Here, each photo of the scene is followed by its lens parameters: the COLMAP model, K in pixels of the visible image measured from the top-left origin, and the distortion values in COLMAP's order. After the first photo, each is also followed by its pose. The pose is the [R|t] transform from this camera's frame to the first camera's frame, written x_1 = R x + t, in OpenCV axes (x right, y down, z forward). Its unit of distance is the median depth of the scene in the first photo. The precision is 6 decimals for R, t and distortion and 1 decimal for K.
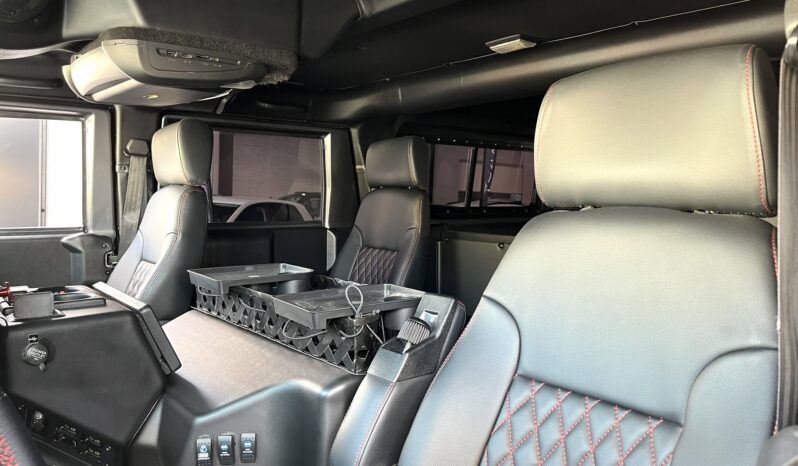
lens RADIAL K [[610.8, 0, 397.5], [0, 610.8, 234.5], [0, 0, 1]] dist [0.058082, -0.084674]
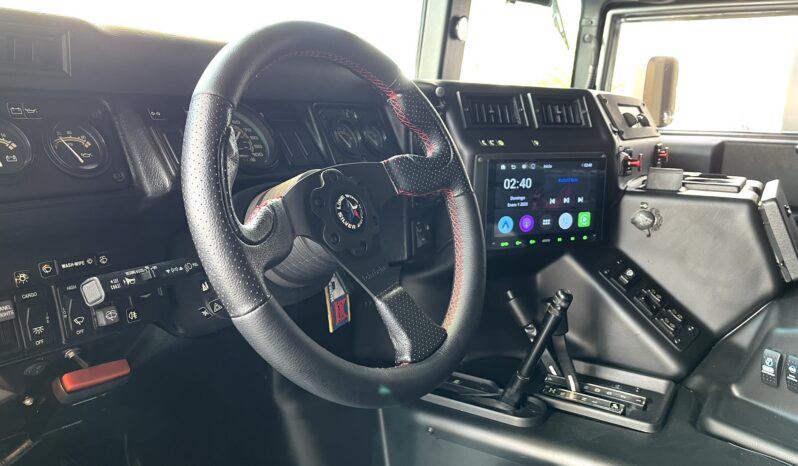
lens RADIAL K [[610.8, 0, 395.4], [0, 610.8, 231.8], [0, 0, 1]] dist [0.058082, -0.084674]
pose [[0.333003, 0.177312, -0.926105, 0.231582], [-0.086396, 0.983767, 0.157287, 0.067688], [0.938960, 0.027635, 0.342916, 0.179524]]
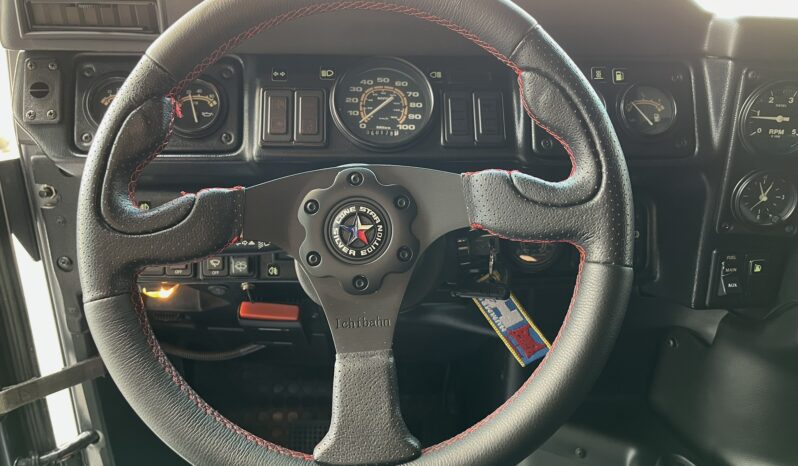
lens RADIAL K [[610.8, 0, 397.3], [0, 610.8, 226.7], [0, 0, 1]] dist [0.058082, -0.084674]
pose [[-0.572606, 0.254389, -0.779364, 0.025843], [-0.077126, 0.929709, 0.360128, 0.001418], [0.816195, 0.266321, -0.512737, 0.509401]]
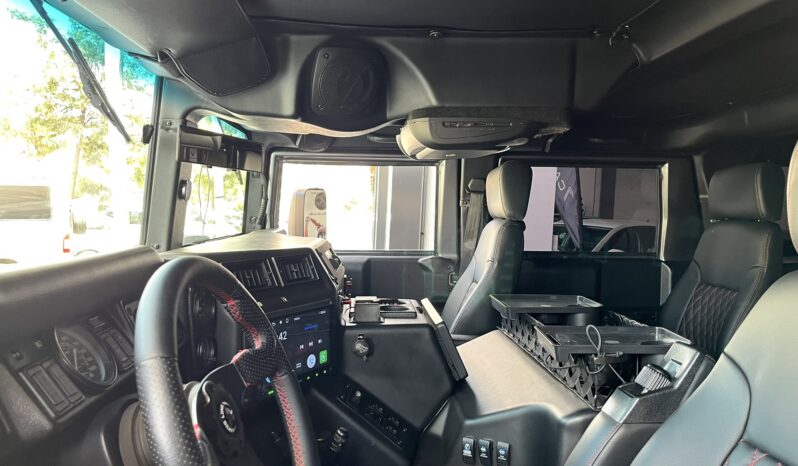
lens RADIAL K [[610.8, 0, 393.9], [0, 610.8, 235.0], [0, 0, 1]] dist [0.058082, -0.084674]
pose [[0.814954, 0.027764, -0.578861, 0.213904], [-0.045717, 0.998819, -0.016456, -0.033428], [0.577720, 0.039875, 0.815260, -0.068519]]
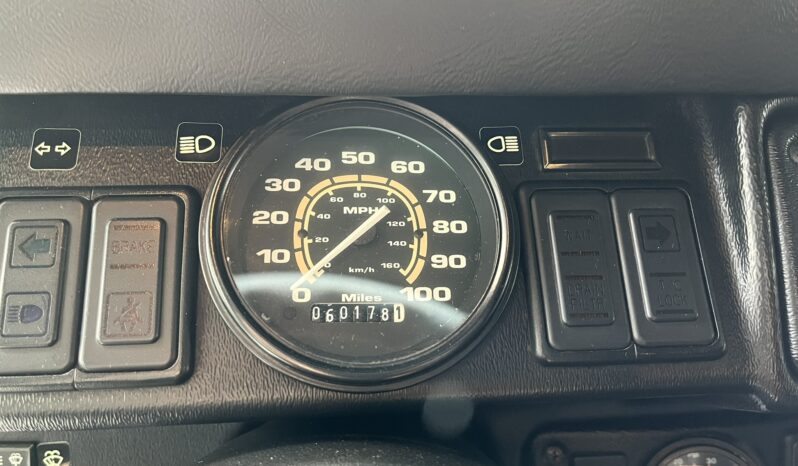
lens RADIAL K [[610.8, 0, 392.4], [0, 610.8, 226.6], [0, 0, 1]] dist [0.058082, -0.084674]
pose [[-0.535355, 0.241473, -0.809374, -0.229593], [-0.075888, 0.940634, 0.330829, 0.027949], [0.841211, 0.238533, -0.485248, 0.321789]]
